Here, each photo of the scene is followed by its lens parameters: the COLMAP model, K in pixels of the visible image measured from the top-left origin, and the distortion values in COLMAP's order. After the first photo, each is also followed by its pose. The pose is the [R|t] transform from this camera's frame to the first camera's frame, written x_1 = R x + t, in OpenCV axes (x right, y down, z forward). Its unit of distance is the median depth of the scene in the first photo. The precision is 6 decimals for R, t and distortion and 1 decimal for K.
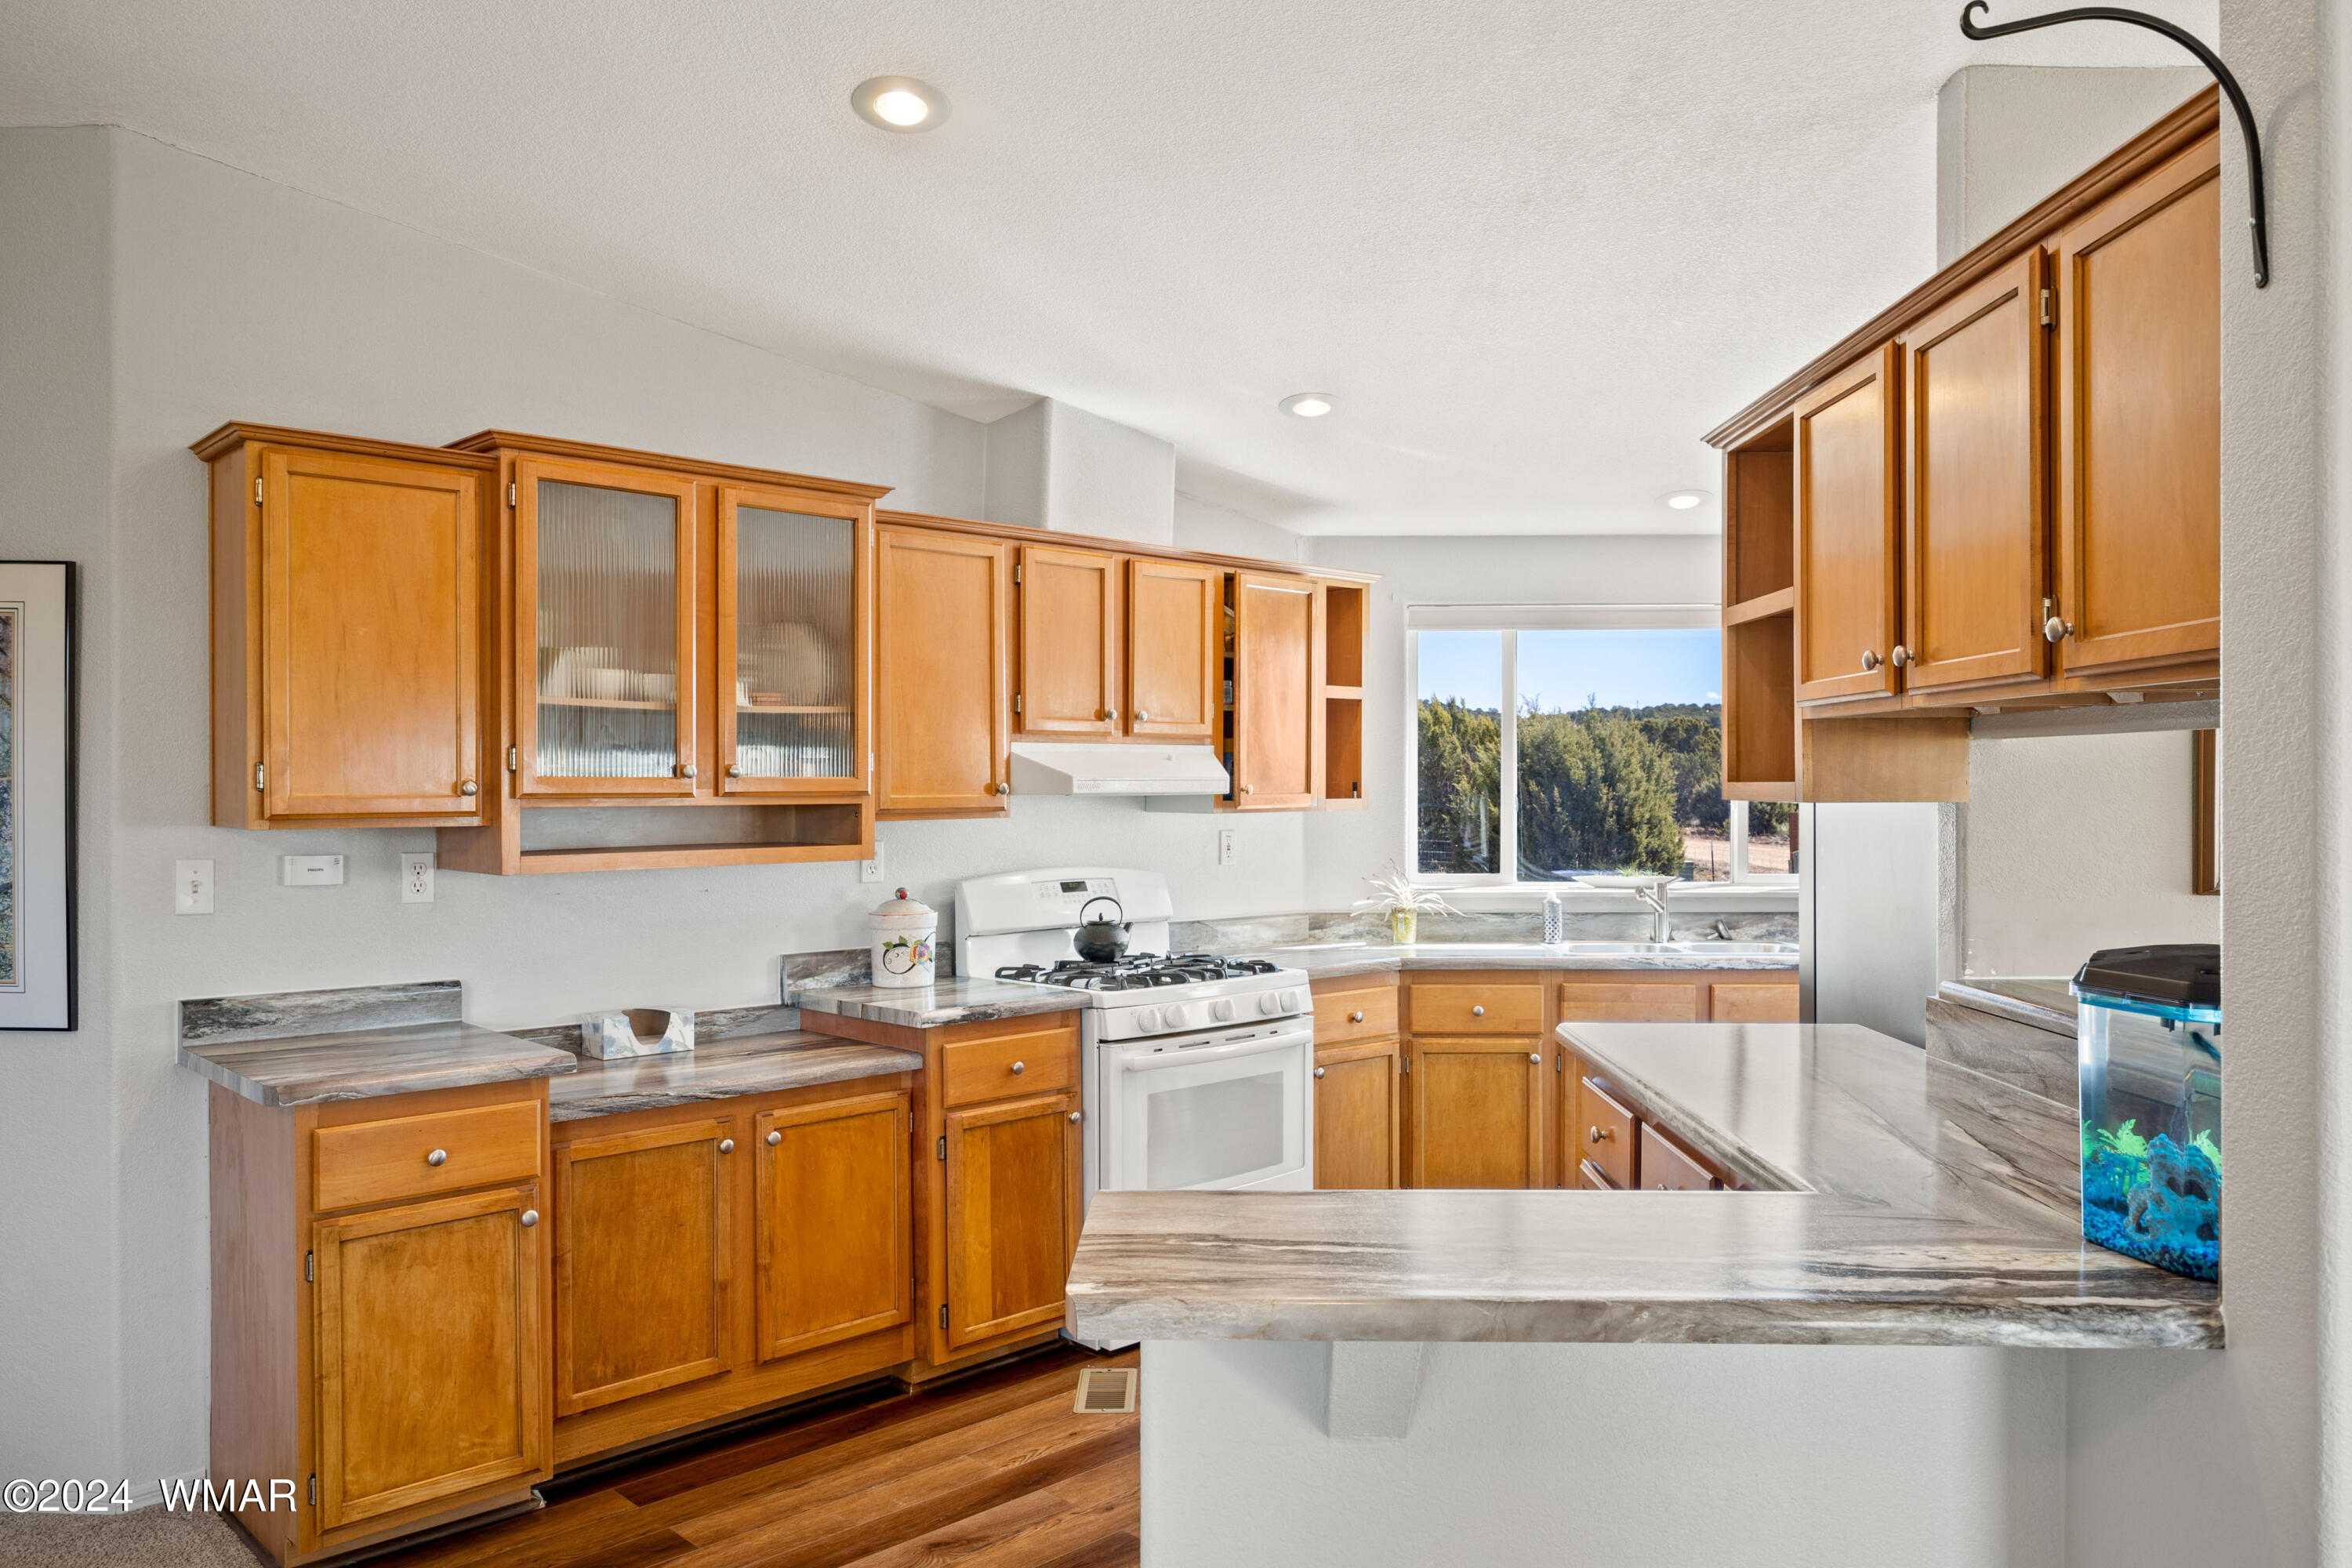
lens RADIAL K [[1705.4, 0, 1175.8], [0, 1705.4, 788.4], [0, 0, 1]] dist [0.003480, 0.000279]
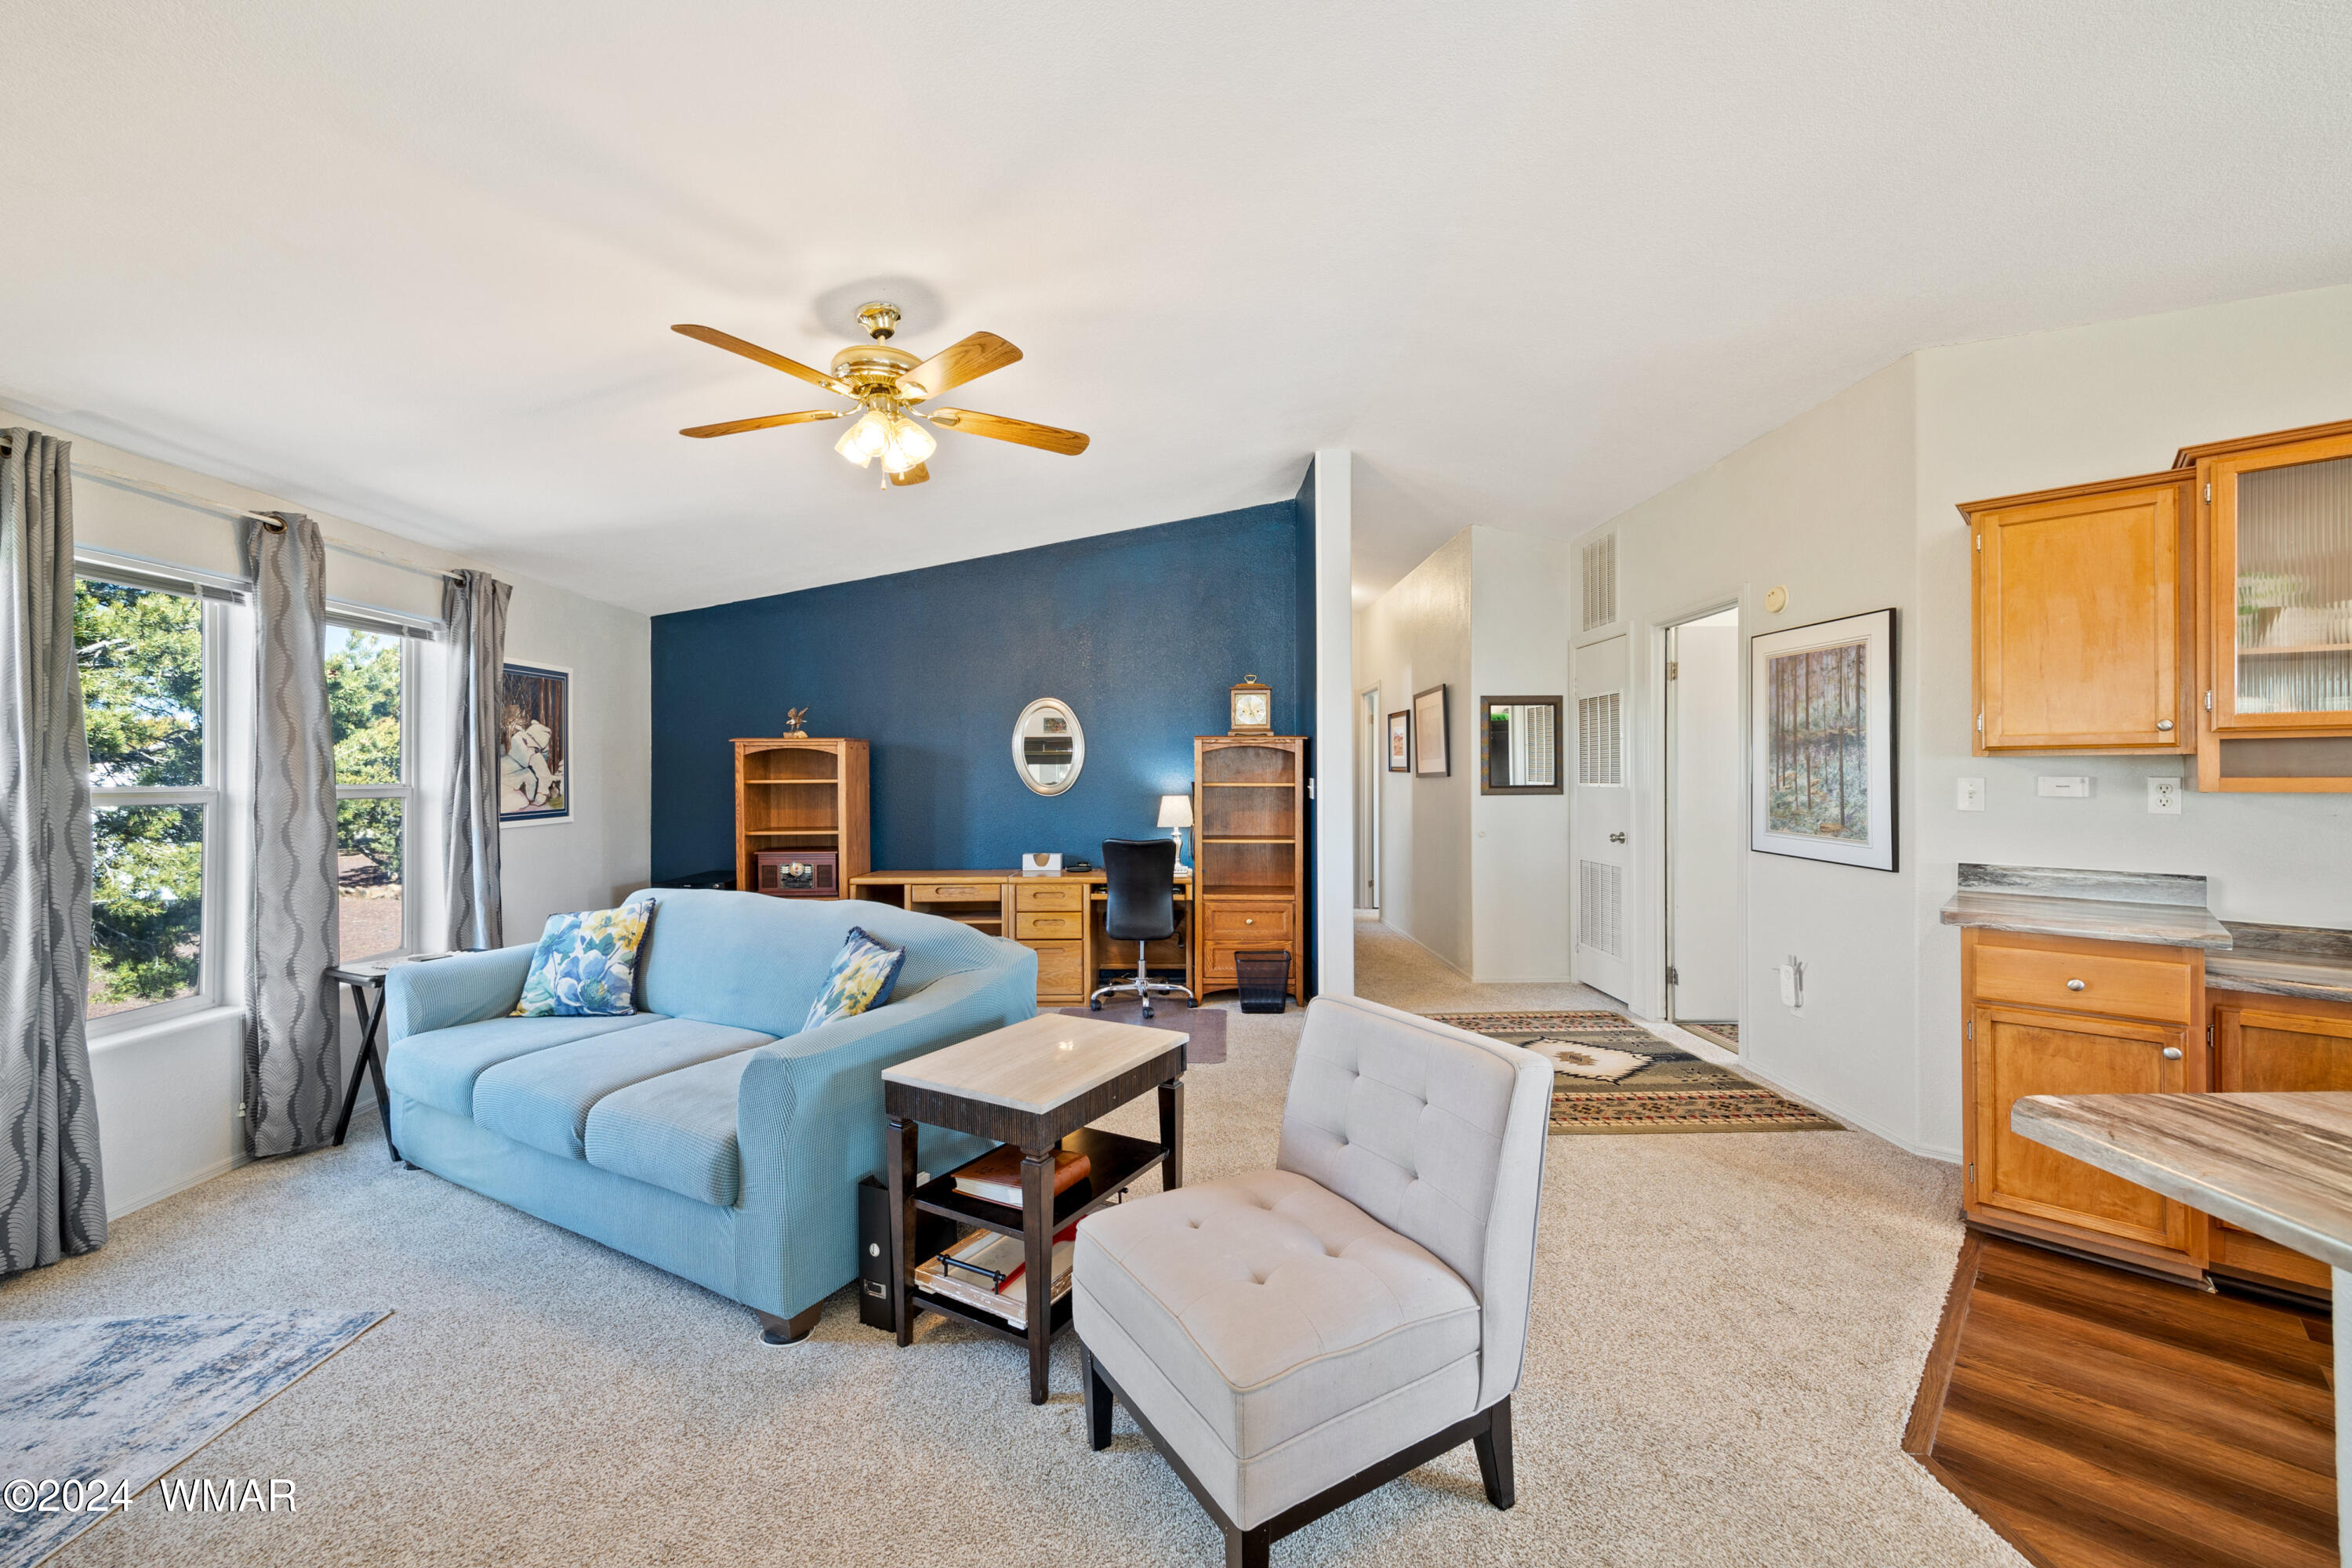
lens RADIAL K [[974.1, 0, 1175.7], [0, 974.1, 779.5], [0, 0, 1]] dist [-0.001969, -0.000305]
pose [[0.008088, 0.000064, -0.999967, 0.349092], [-0.001785, 0.999998, 0.000050, 0.045401], [0.999966, 0.001785, 0.008088, 0.236751]]
